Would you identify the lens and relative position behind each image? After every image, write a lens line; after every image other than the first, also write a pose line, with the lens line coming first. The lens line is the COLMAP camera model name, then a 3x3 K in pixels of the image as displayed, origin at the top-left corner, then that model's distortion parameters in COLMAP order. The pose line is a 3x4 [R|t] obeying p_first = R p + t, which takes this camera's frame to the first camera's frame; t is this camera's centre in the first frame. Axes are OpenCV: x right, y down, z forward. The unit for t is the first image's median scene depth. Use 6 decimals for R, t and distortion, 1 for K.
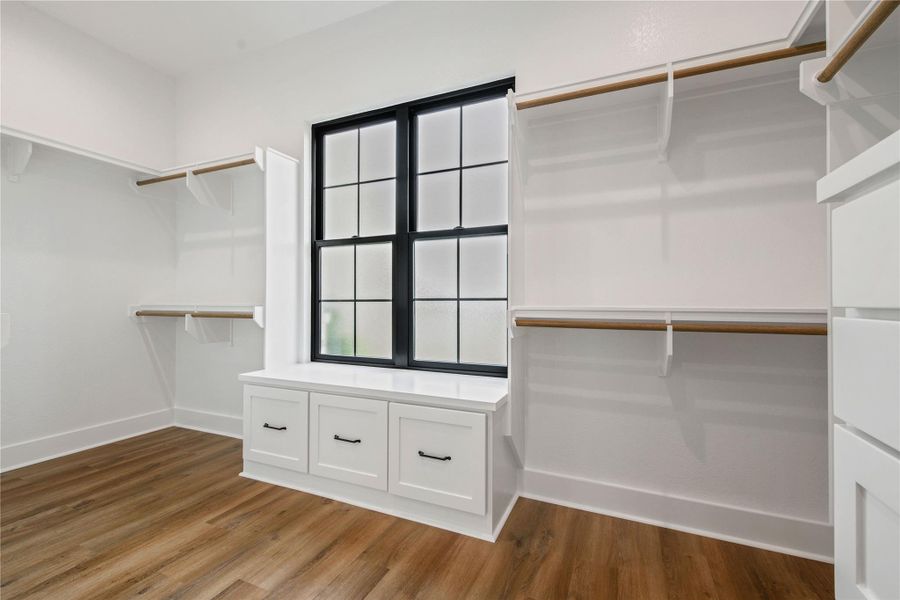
lens RADIAL K [[407.3, 0, 451.0], [0, 407.3, 296.8], [0, 0, 1]] dist [0.020802, -0.000402]
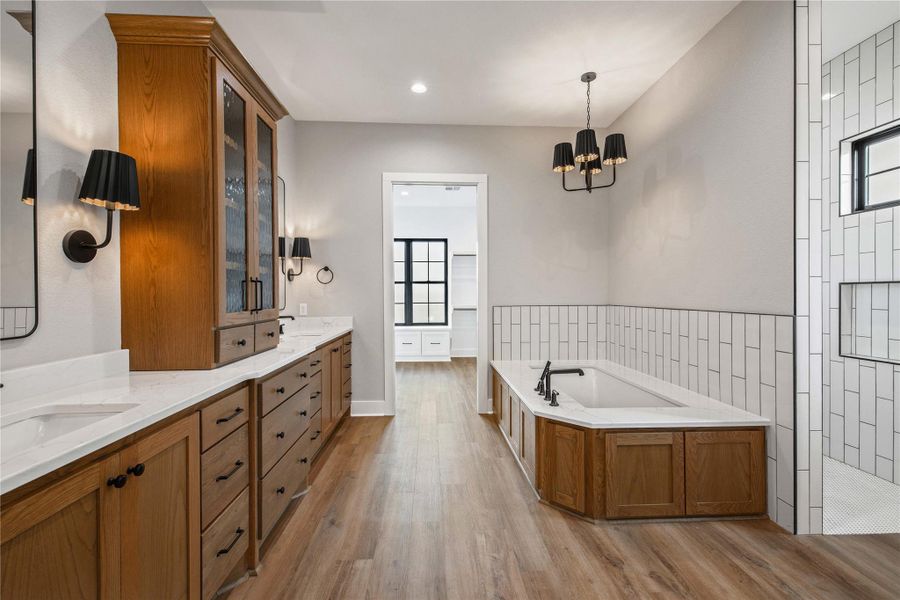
lens RADIAL K [[385.3, 0, 450.5], [0, 385.3, 296.1], [0, 0, 1]] dist [0.010336, -0.001570]
pose [[0.893296, -0.005576, 0.449435, -1.142219], [-0.001333, 0.999886, 0.015055, -0.090095], [-0.449467, -0.014048, 0.893186, -1.720633]]
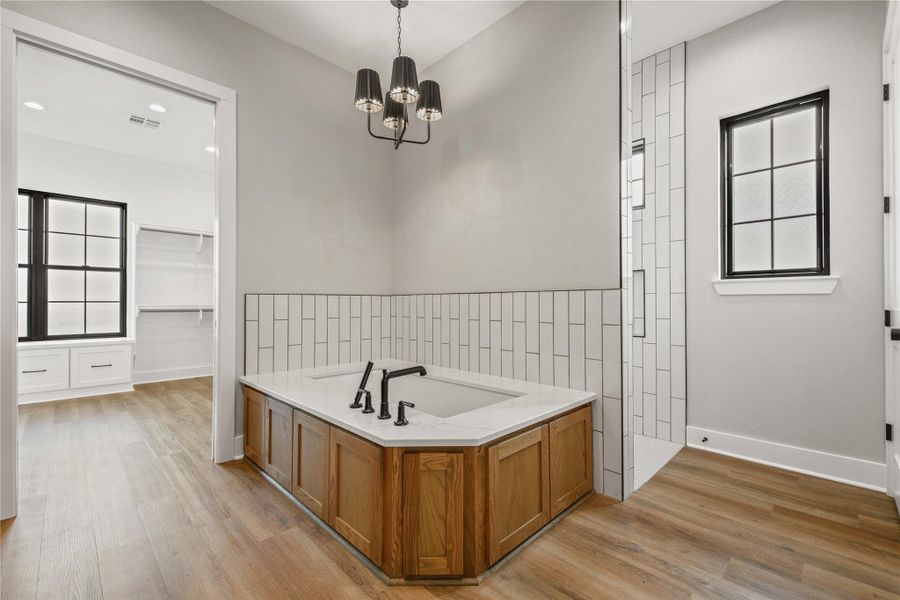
lens RADIAL K [[385.3, 0, 457.1], [0, 385.3, 299.4], [0, 0, 1]] dist [0.010336, -0.001570]
pose [[0.359140, 0.008099, 0.933249, -1.051130], [-0.009213, 0.999944, -0.005132, -0.012231], [-0.933238, -0.006755, 0.359195, -1.316497]]
